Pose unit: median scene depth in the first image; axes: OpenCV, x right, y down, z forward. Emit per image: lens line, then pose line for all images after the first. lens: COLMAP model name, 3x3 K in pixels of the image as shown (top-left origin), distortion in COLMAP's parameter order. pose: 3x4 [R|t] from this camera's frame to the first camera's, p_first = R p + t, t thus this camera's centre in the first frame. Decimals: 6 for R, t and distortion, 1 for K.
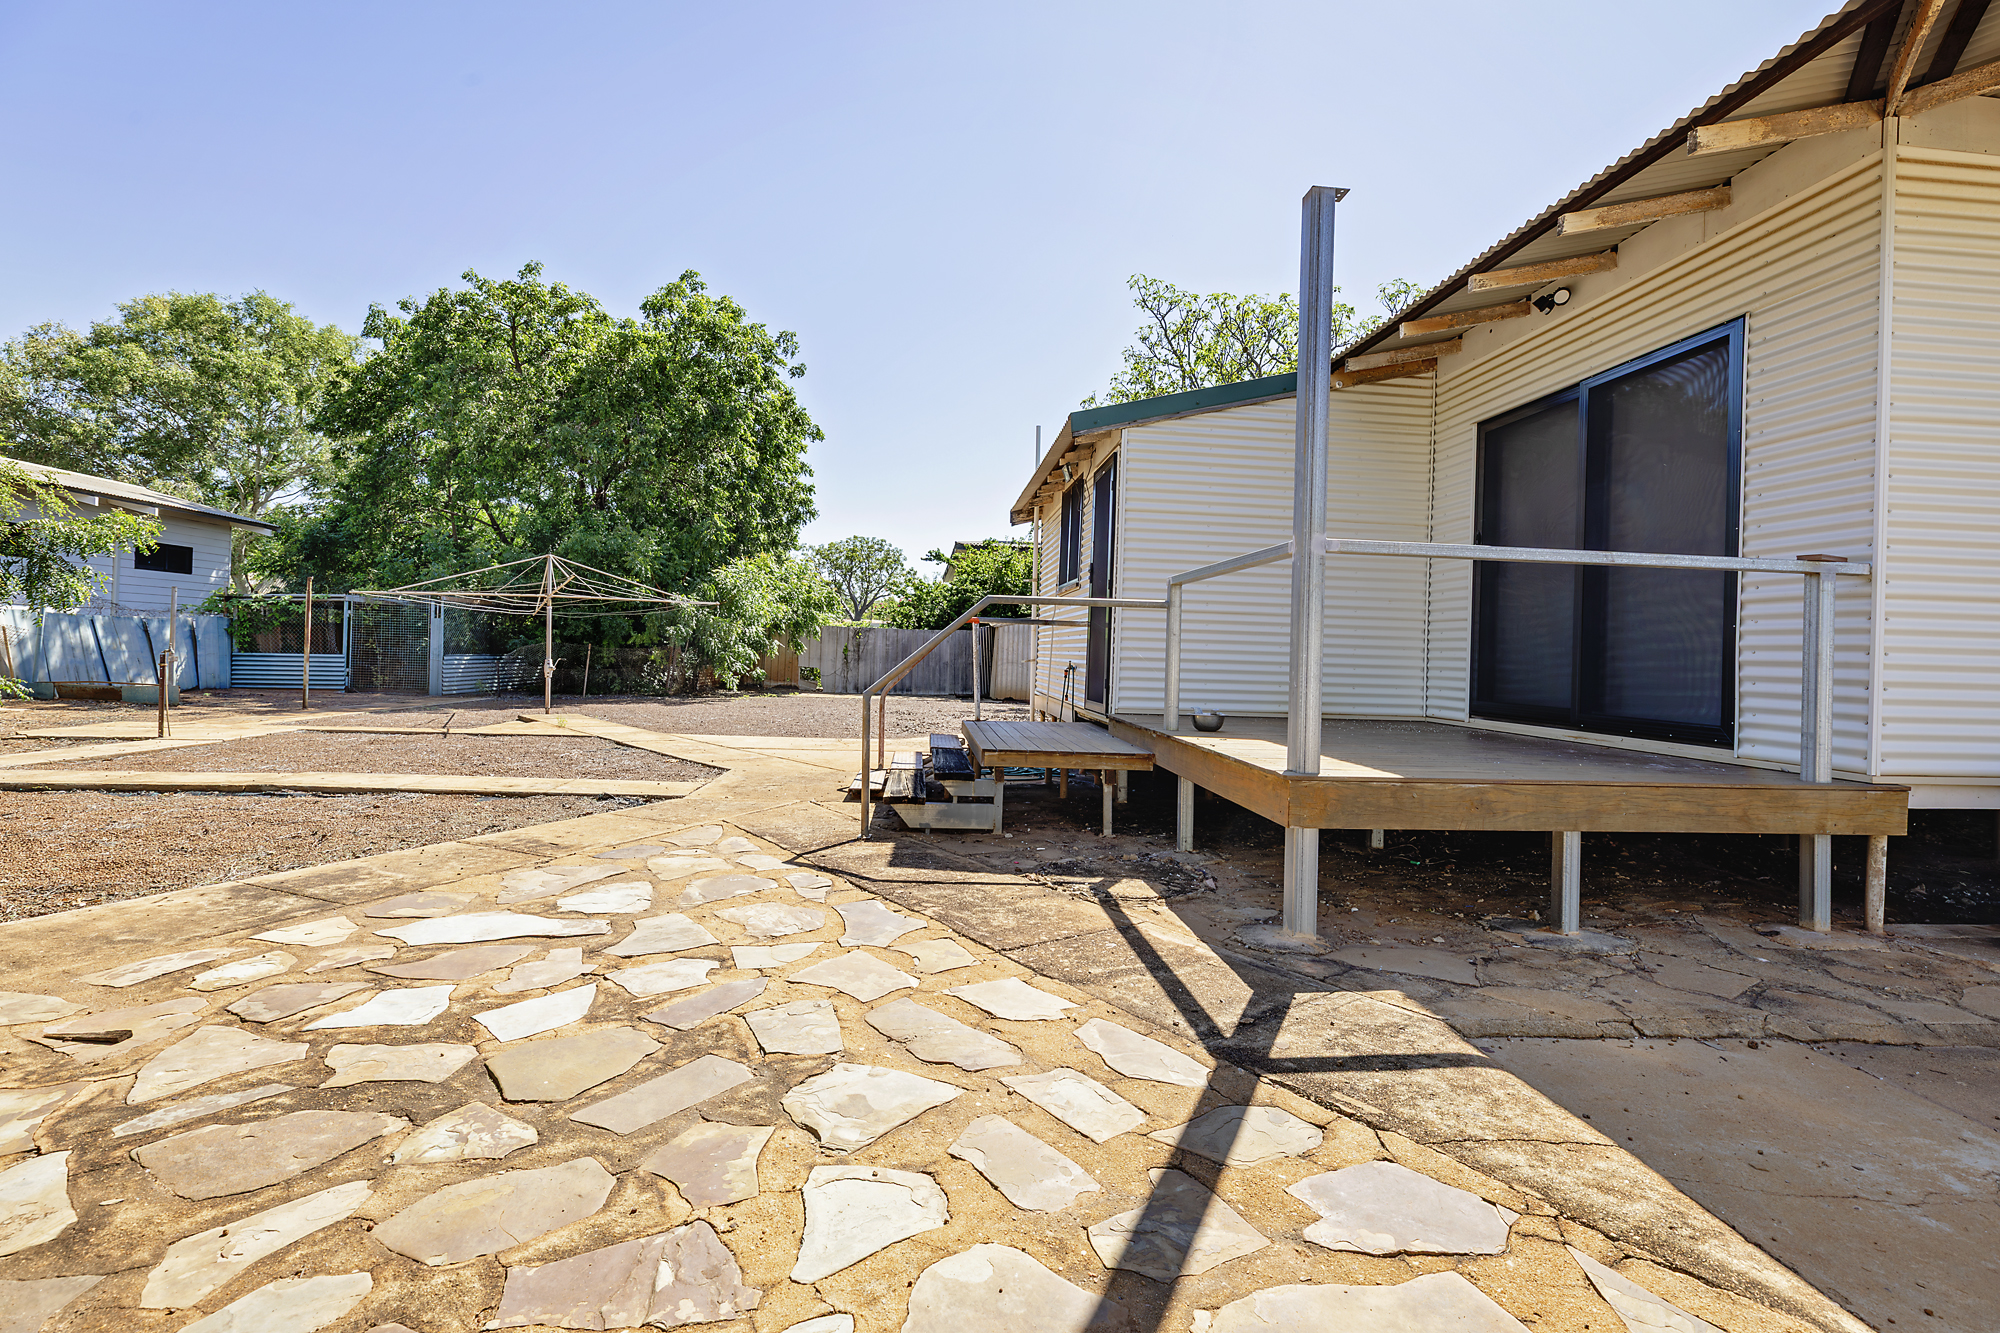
lens RADIAL K [[902.7, 0, 1035.9], [0, 902.7, 631.0], [0, 0, 1]] dist [0.003612, 0.000541]
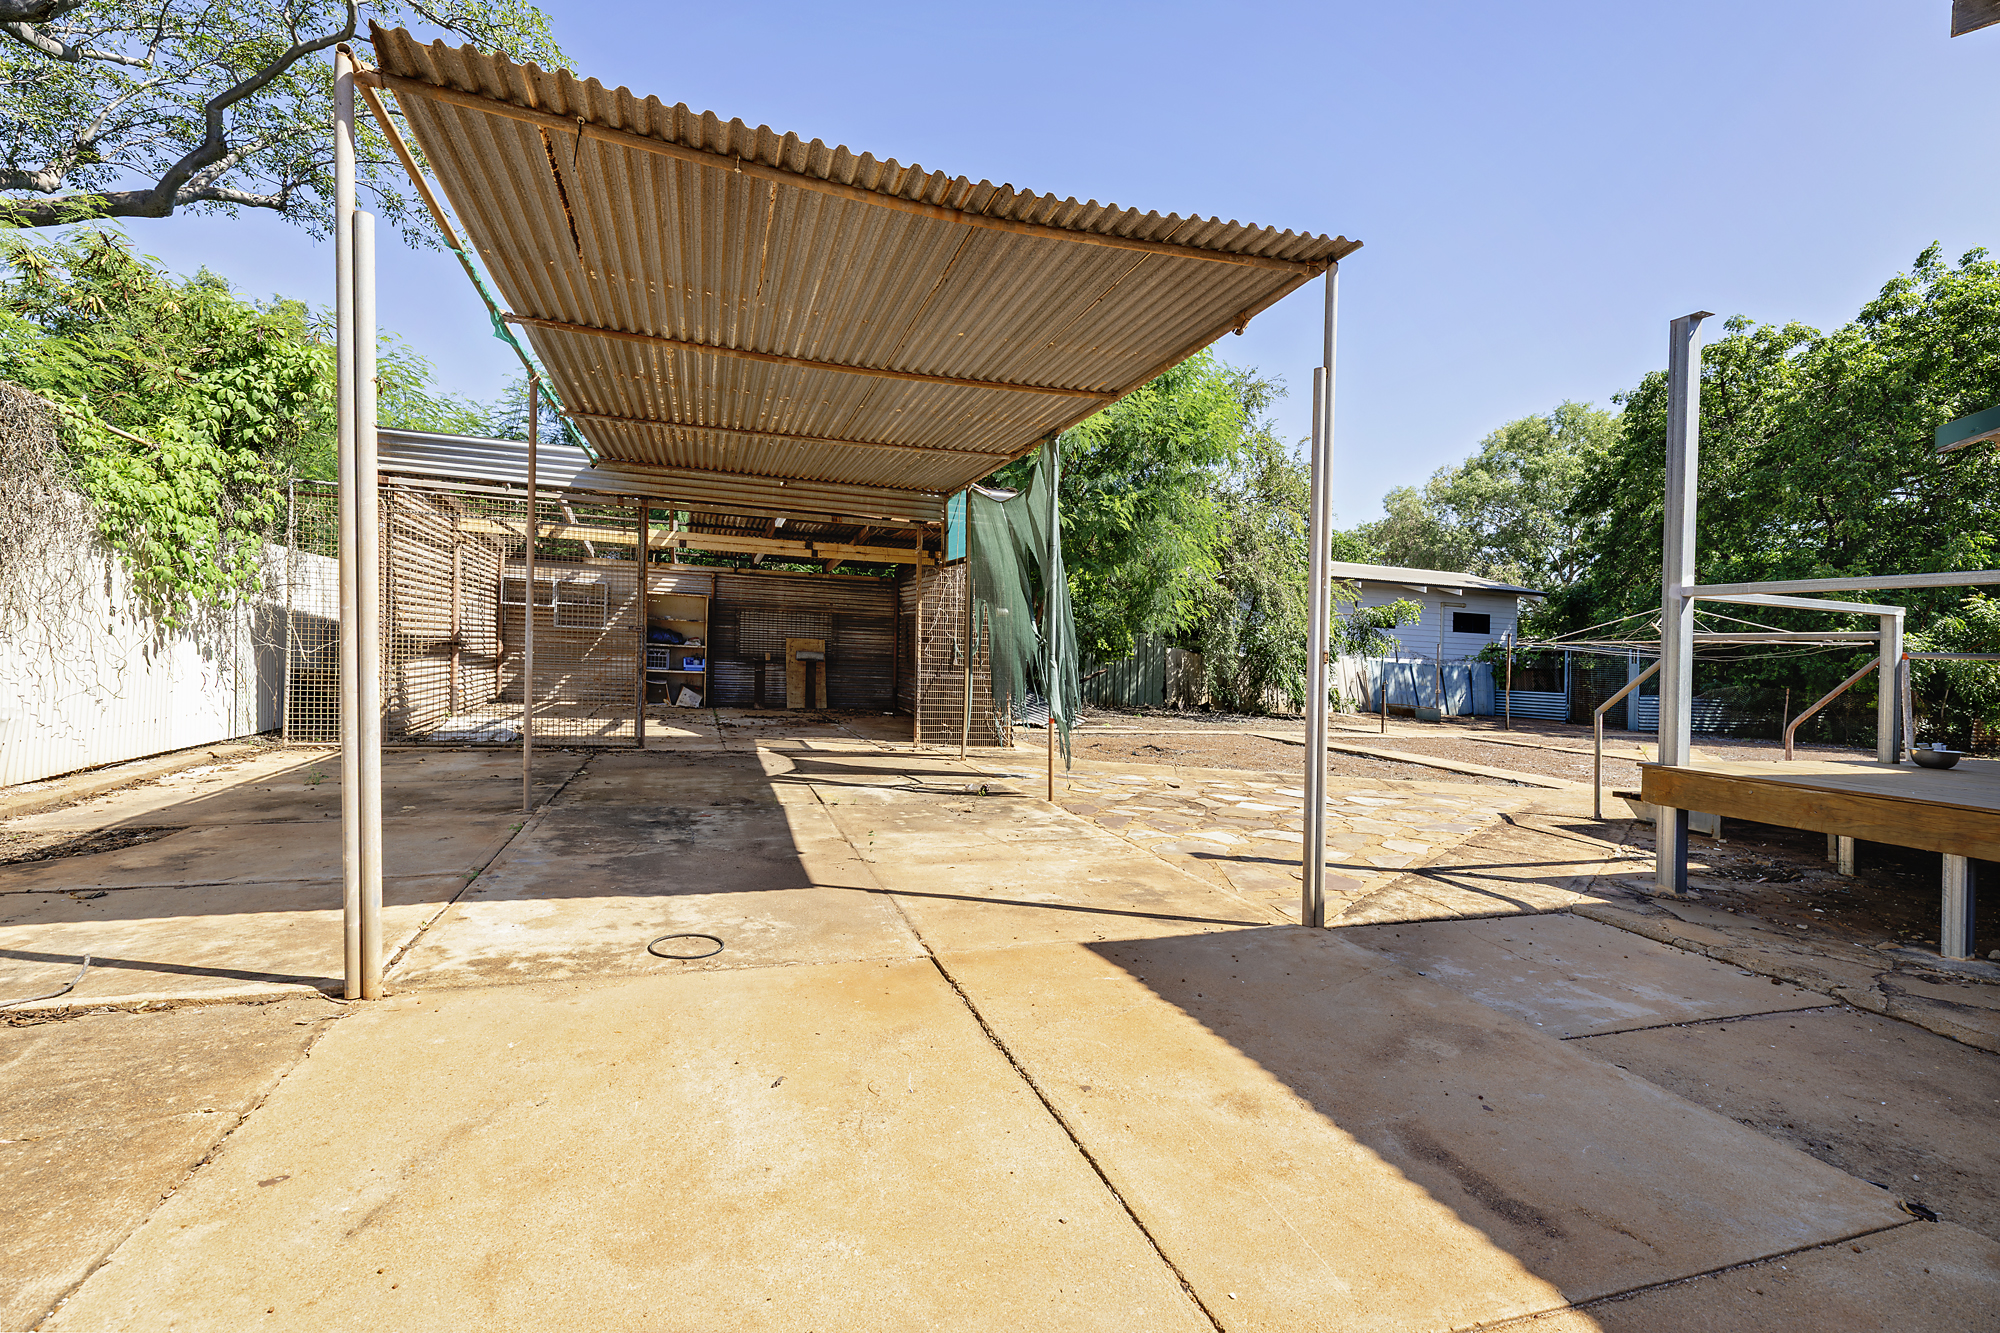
lens RADIAL K [[920.7, 0, 1037.5], [0, 920.7, 644.8], [0, 0, 1]] dist [0.001963, 0.000725]
pose [[0.269383, -0.030578, -0.962548, 0.286830], [-0.005721, 0.999427, -0.033351, 0.006591], [0.963016, 0.014491, 0.269054, -0.054006]]
